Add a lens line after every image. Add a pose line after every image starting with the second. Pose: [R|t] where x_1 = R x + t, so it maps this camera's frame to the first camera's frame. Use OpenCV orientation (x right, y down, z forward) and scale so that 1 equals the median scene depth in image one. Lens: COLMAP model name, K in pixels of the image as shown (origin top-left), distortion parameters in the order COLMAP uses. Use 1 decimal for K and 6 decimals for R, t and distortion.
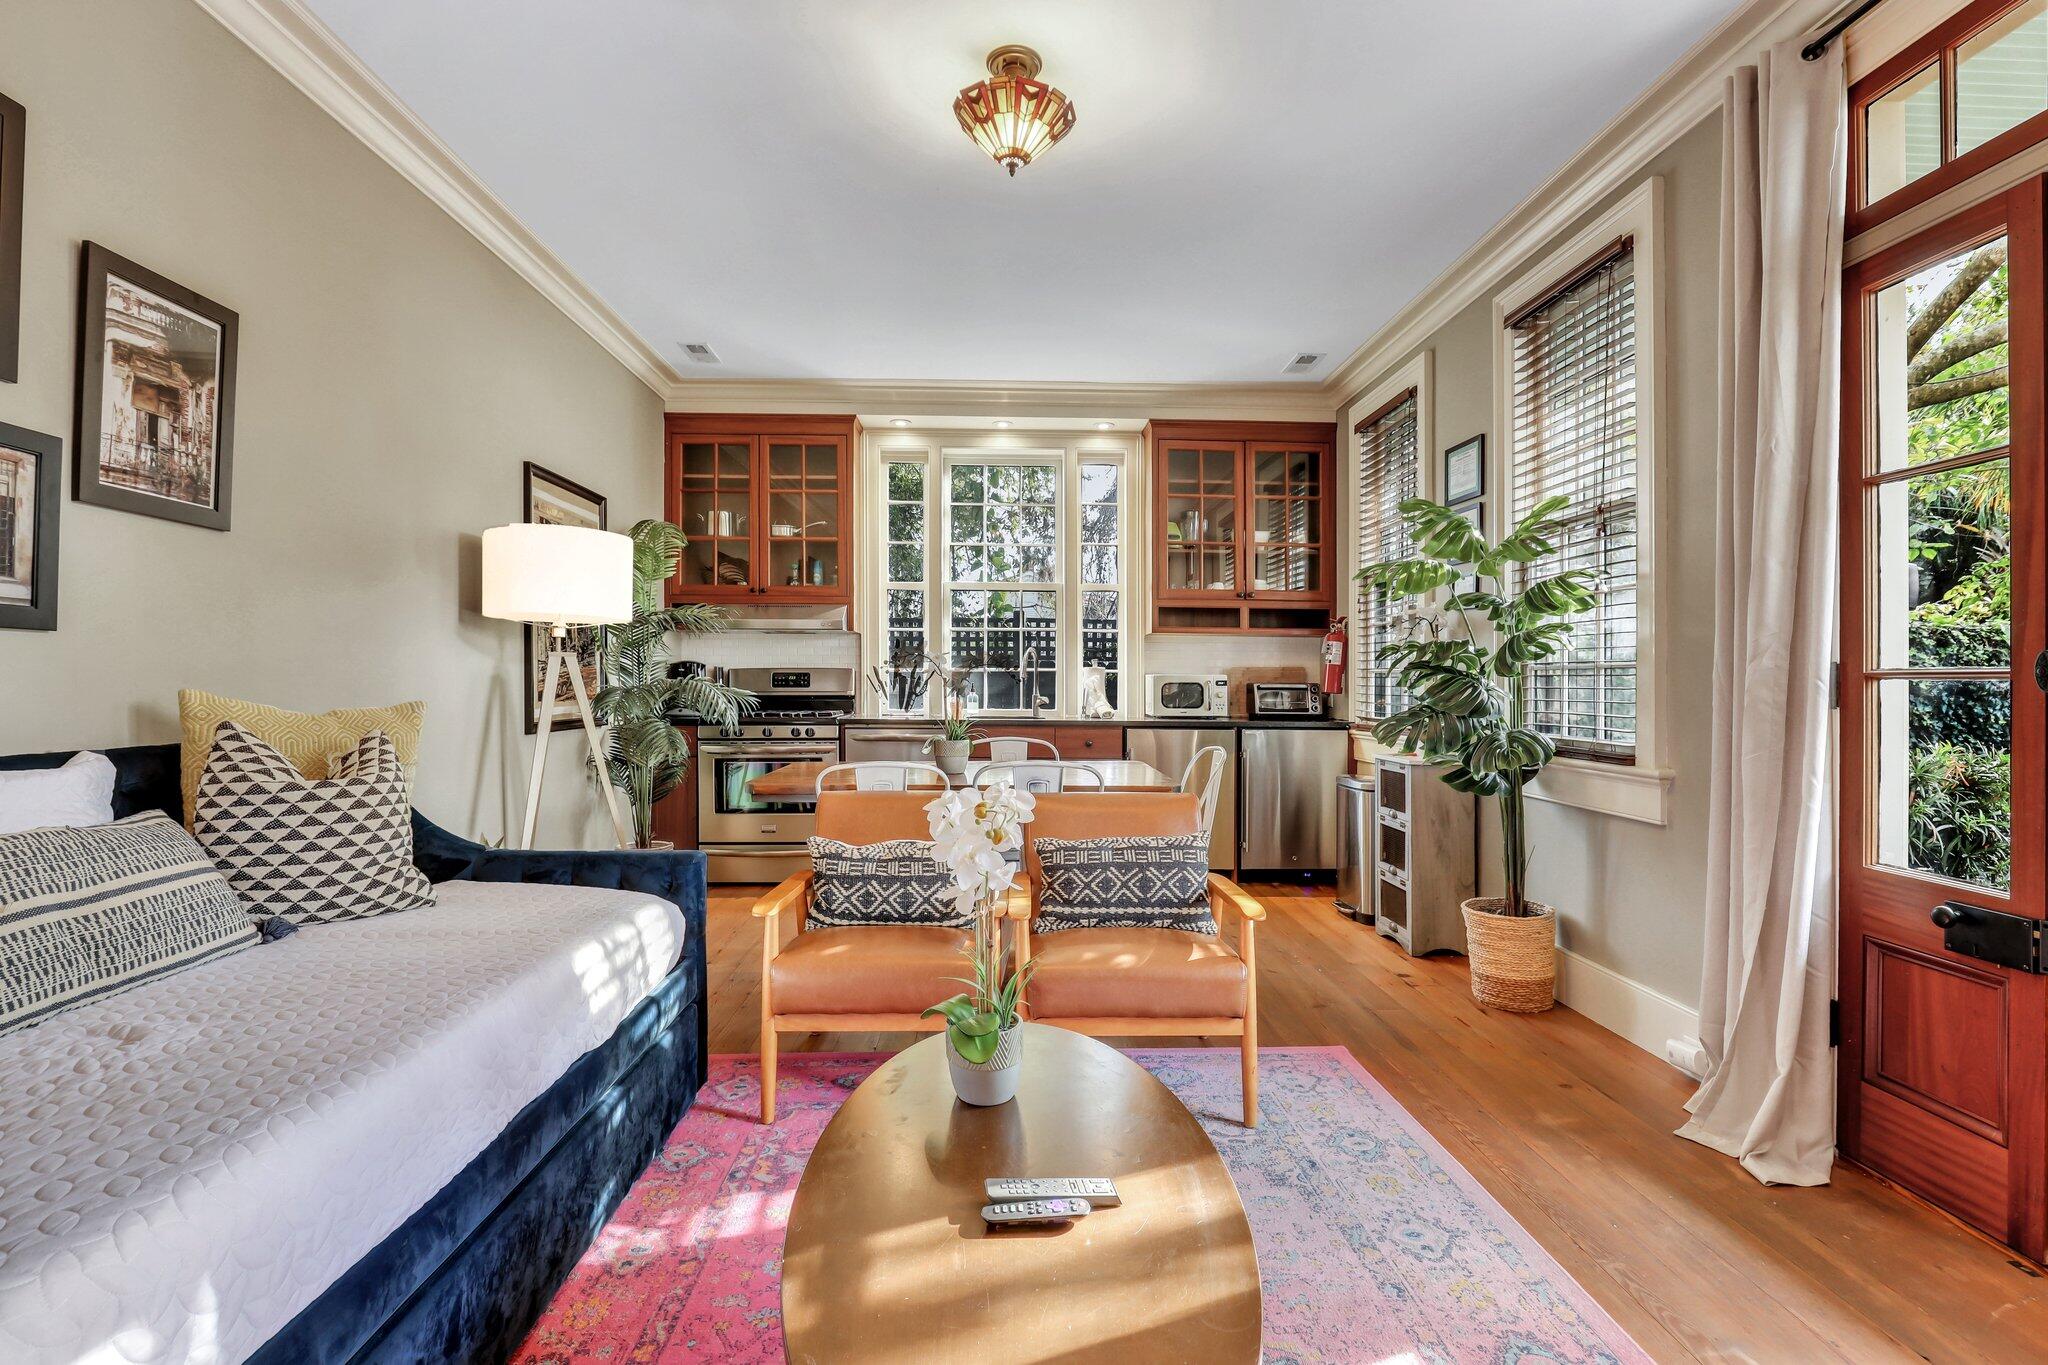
lens RADIAL K [[941.2, 0, 1018.5], [0, 941.2, 680.9], [0, 0, 1]] dist [-0.039662, 0.008356]
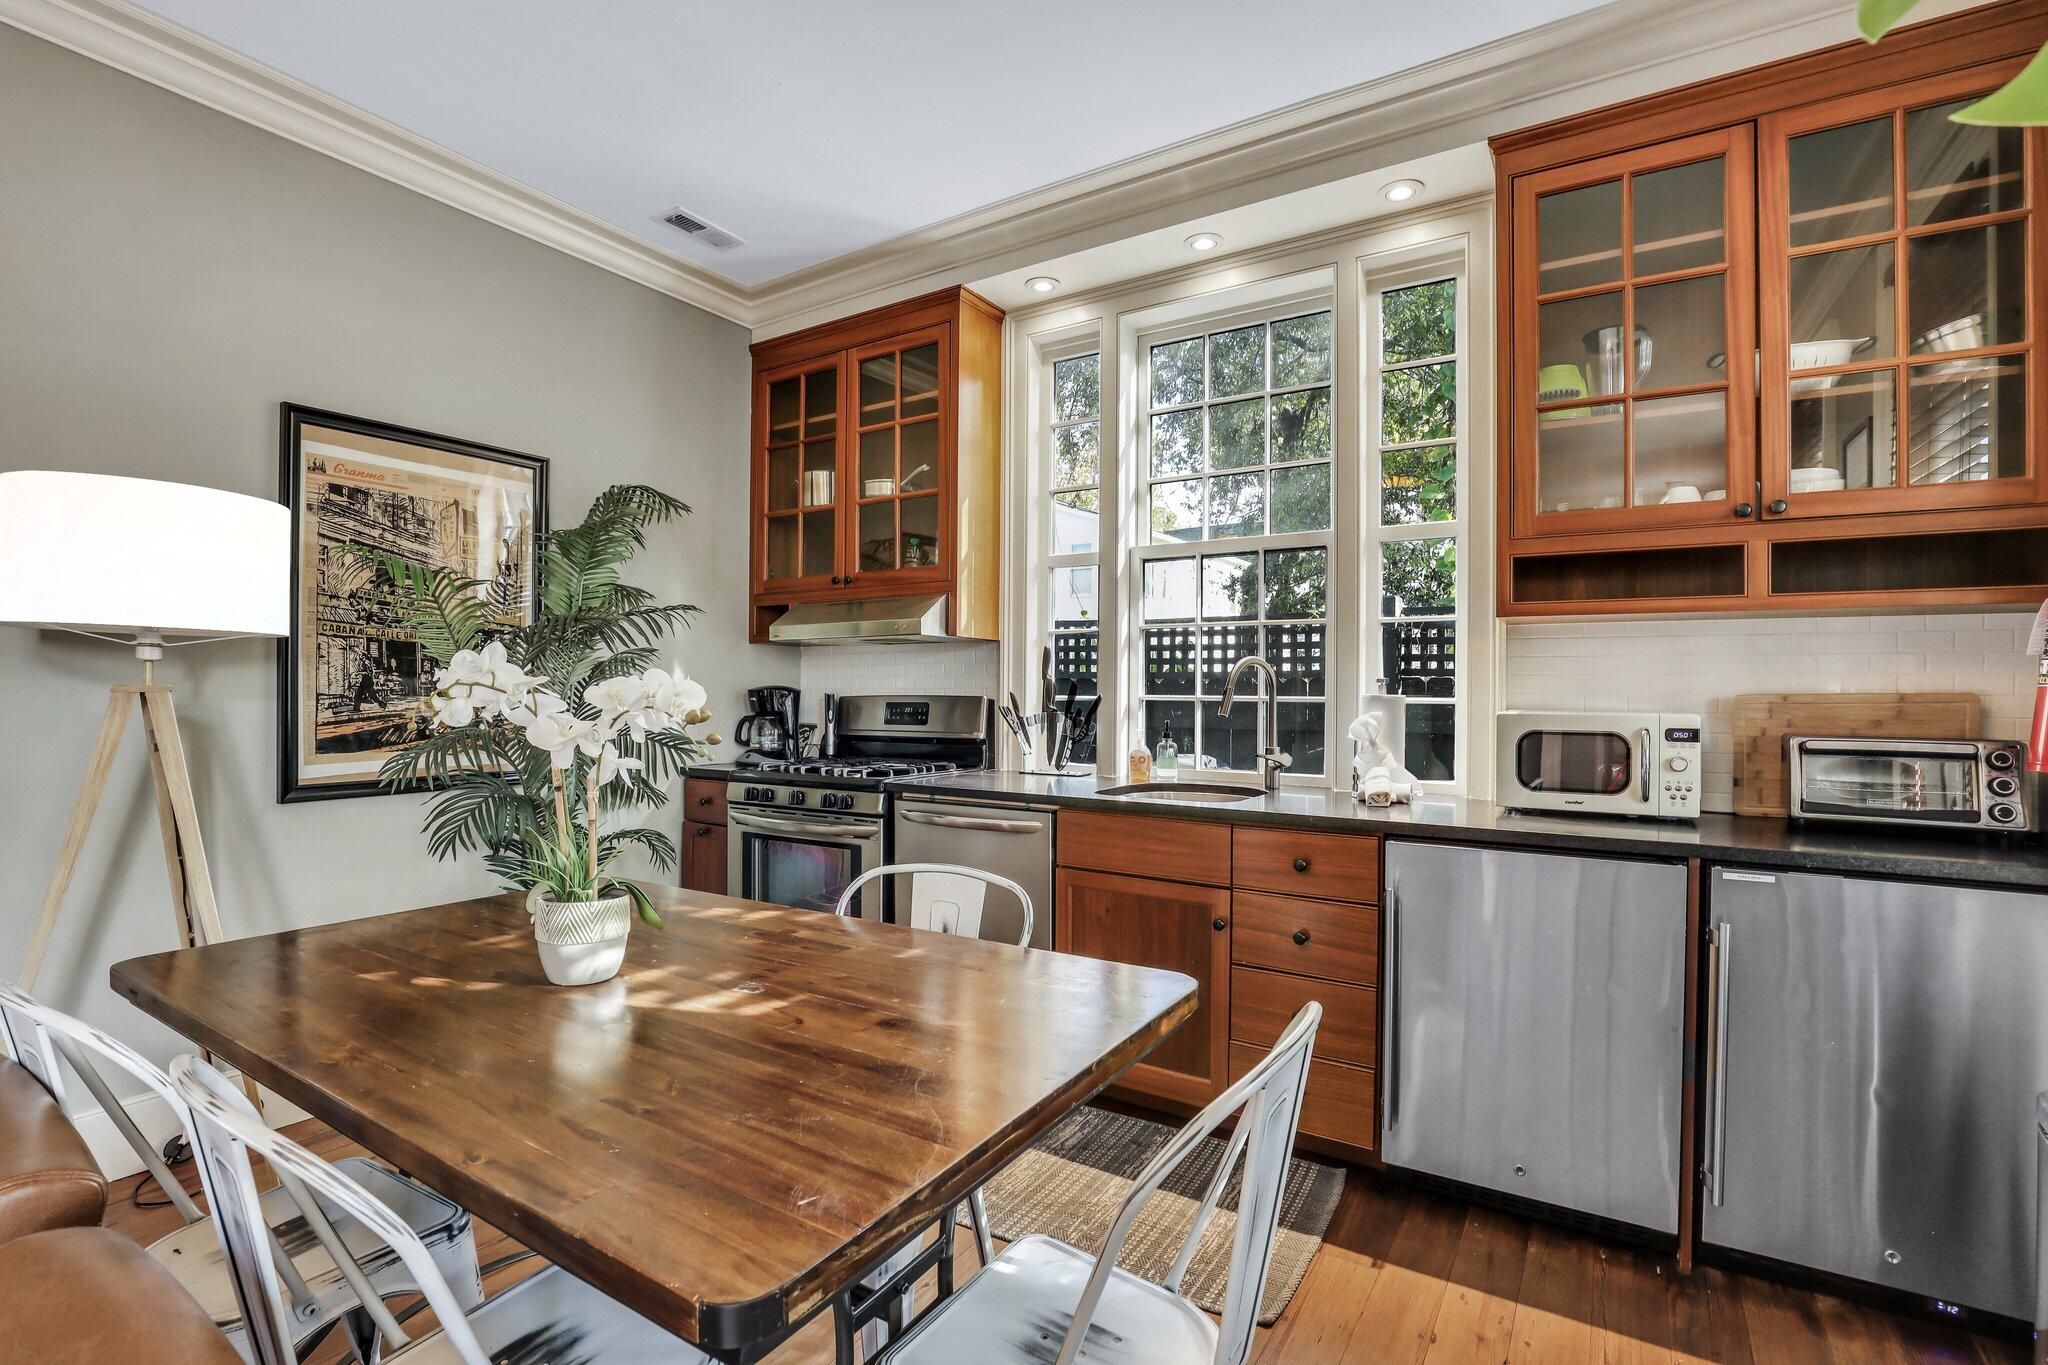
lens RADIAL K [[941.2, 0, 1030.2], [0, 941.2, 690.4], [0, 0, 1]] dist [-0.039662, 0.008356]
pose [[0.828181, -0.001348, -0.560459, 0.409508], [-0.000222, 0.999996, -0.002734, -0.031748], [0.560461, 0.002389, 0.828177, 1.020800]]
